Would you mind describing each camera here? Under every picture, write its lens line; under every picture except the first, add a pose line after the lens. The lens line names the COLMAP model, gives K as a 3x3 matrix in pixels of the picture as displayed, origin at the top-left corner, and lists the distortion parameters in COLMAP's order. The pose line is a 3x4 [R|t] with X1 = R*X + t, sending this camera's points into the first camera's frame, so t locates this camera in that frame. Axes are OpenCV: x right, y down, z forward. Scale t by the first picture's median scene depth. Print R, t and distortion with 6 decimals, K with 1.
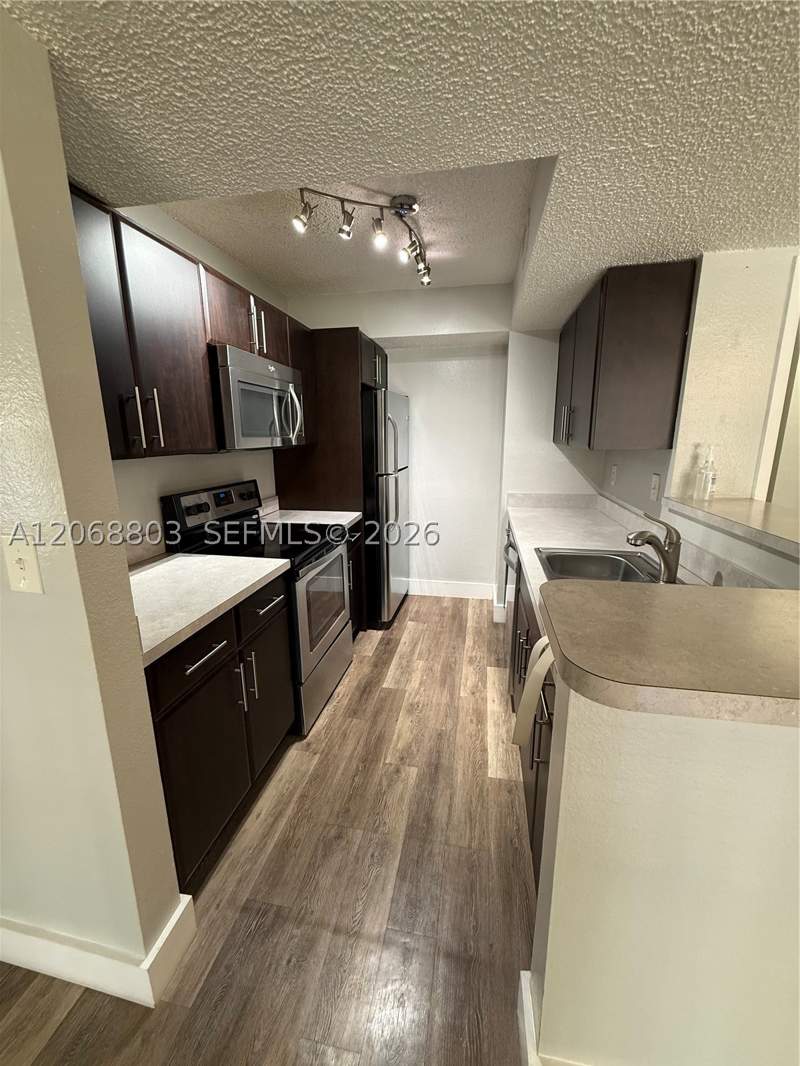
lens RADIAL K [[424.4, 0, 396.7], [0, 424.4, 533.1], [0, 0, 1]] dist [-0.011248, 0.000338]
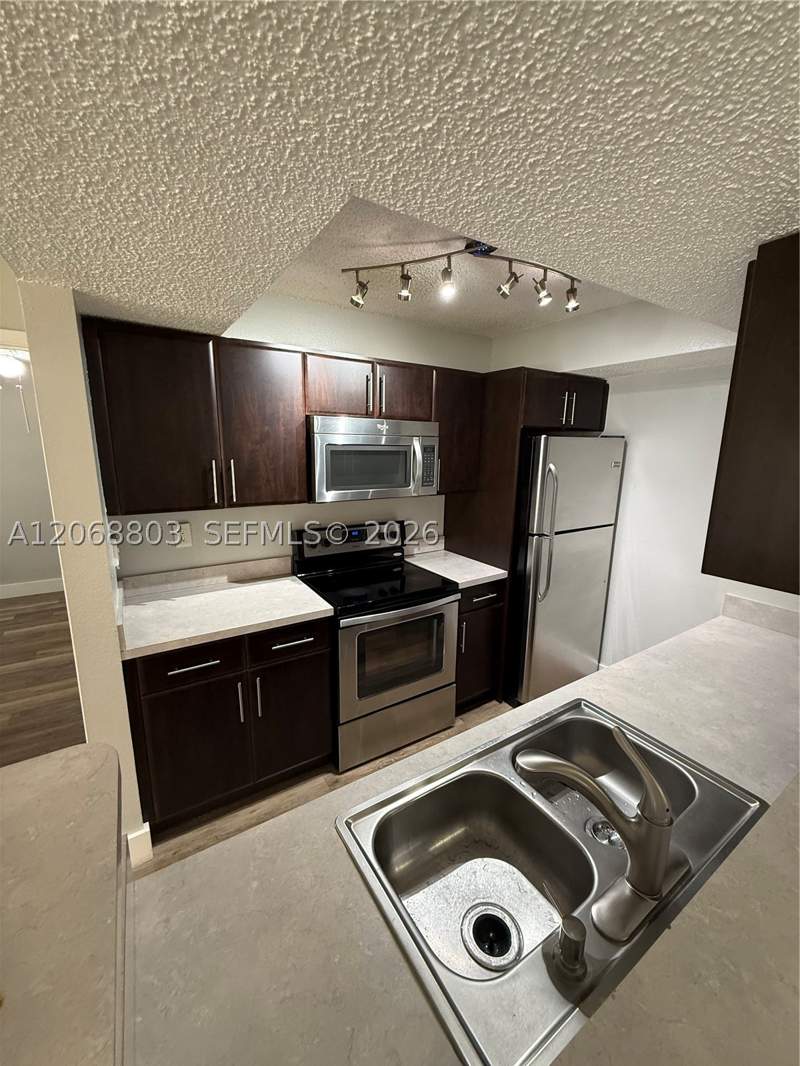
lens RADIAL K [[424.4, 0, 401.4], [0, 424.4, 529.8], [0, 0, 1]] dist [-0.011248, 0.000338]
pose [[0.685929, 0.165496, -0.708599, 0.616183], [-0.185860, 0.981340, 0.049282, -0.225289], [0.703532, 0.097896, 0.703888, 0.352827]]
